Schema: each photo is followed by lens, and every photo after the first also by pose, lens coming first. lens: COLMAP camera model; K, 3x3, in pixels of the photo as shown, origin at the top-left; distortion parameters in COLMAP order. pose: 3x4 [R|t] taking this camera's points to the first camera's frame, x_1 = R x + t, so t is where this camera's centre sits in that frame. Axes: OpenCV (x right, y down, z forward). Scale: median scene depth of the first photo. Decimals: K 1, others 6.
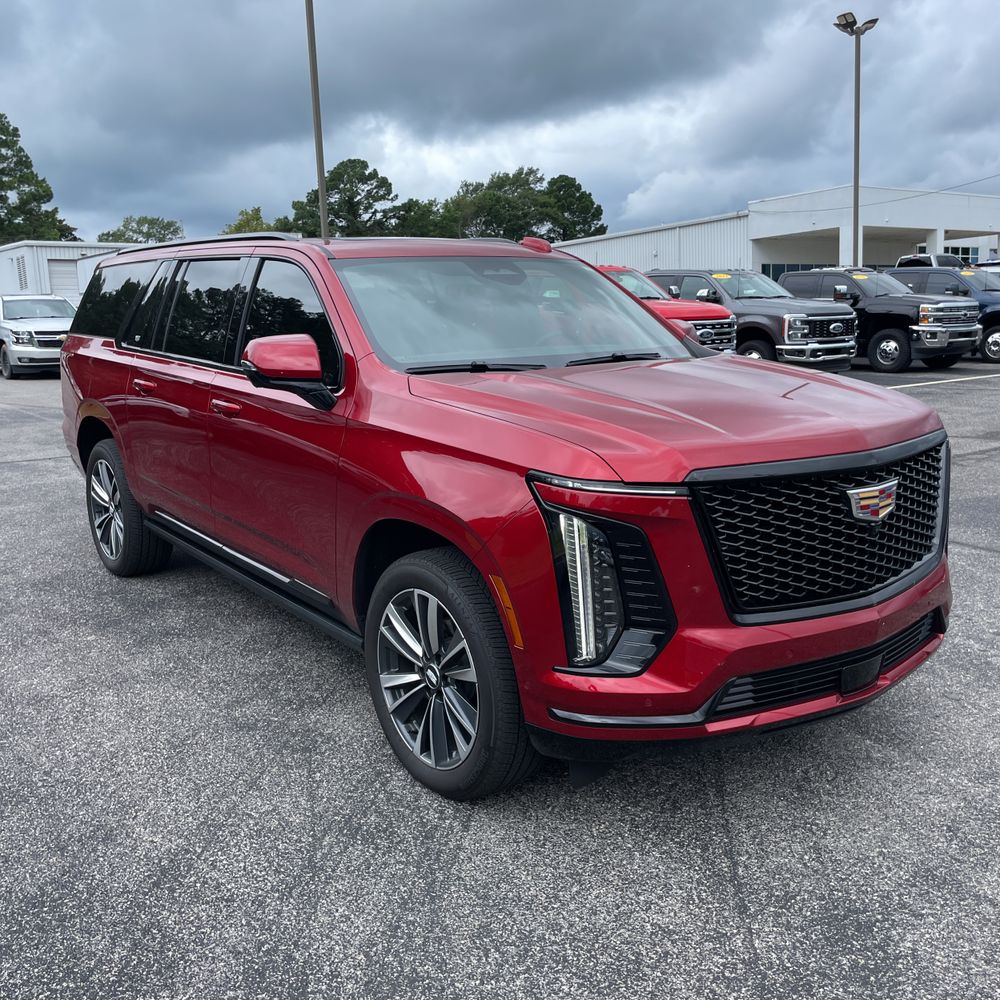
lens RADIAL K [[1018.0, 0, 500.0], [0, 1018.0, 500.0], [0, 0, 1]] dist [0.098761, -0.141643]
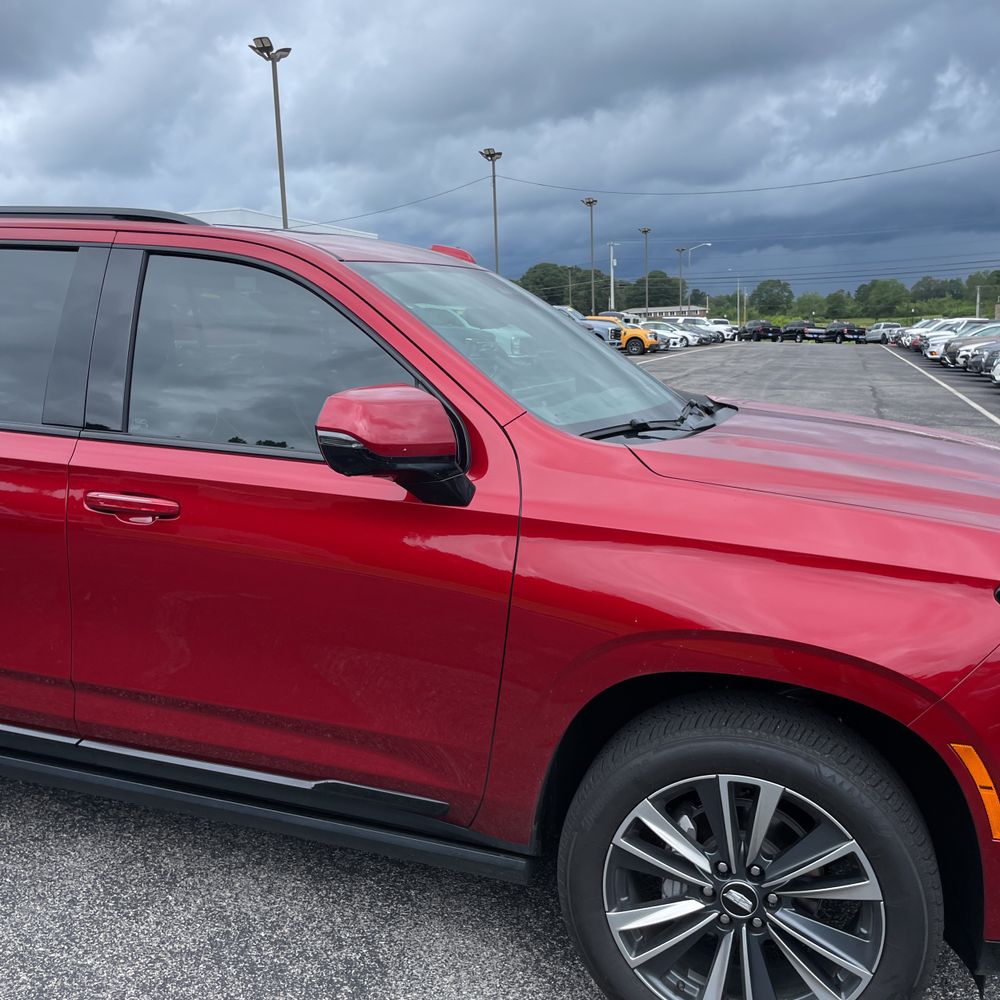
lens RADIAL K [[1018.0, 0, 500.0], [0, 1018.0, 500.0], [0, 0, 1]] dist [0.098761, -0.141643]
pose [[0.820195, -0.076815, 0.566903, -0.510481], [0.088307, 0.996067, 0.007203, -0.095352], [-0.565227, 0.044154, 0.823753, 0.488312]]
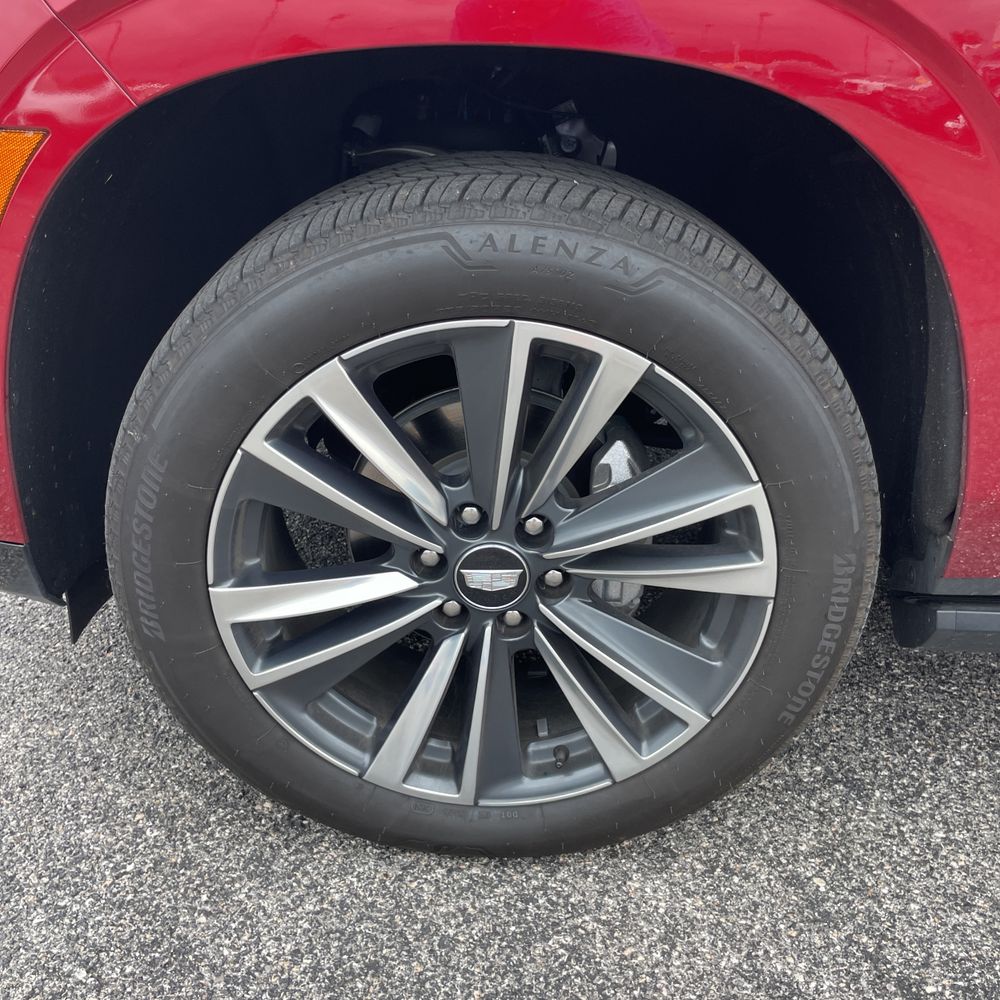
lens RADIAL K [[1018.0, 0, 500.0], [0, 1018.0, 500.0], [0, 0, 1]] dist [0.098761, -0.141643]
pose [[0.589943, -0.216714, 0.777819, -0.290440], [-0.117513, 0.930009, 0.348245, 0.032604], [-0.798848, -0.296849, 0.523186, 0.772311]]
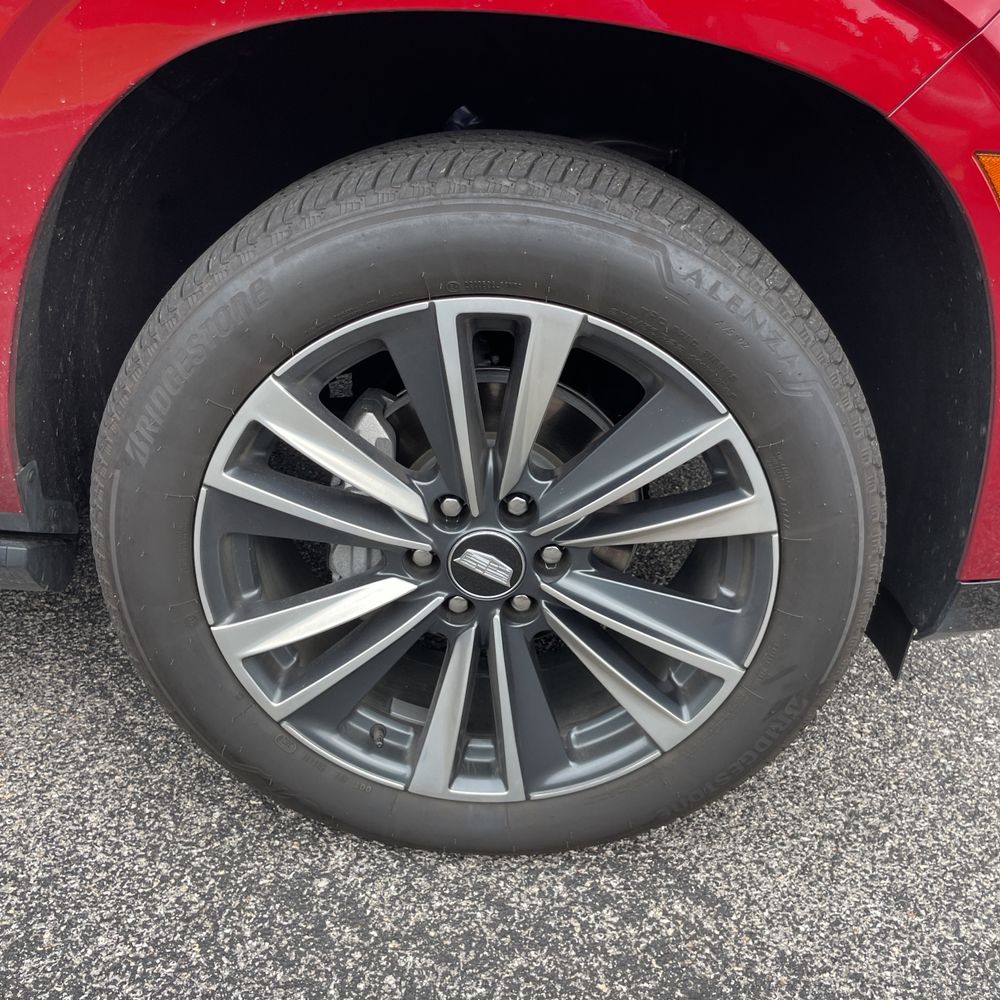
lens RADIAL K [[1018.0, 0, 500.0], [0, 1018.0, 500.0], [0, 0, 1]] dist [0.098761, -0.141643]
pose [[0.628988, -0.326294, 0.705625, -0.261645], [0.106618, 0.935285, 0.337454, 0.042451], [-0.770069, -0.137022, 0.623072, 0.741555]]
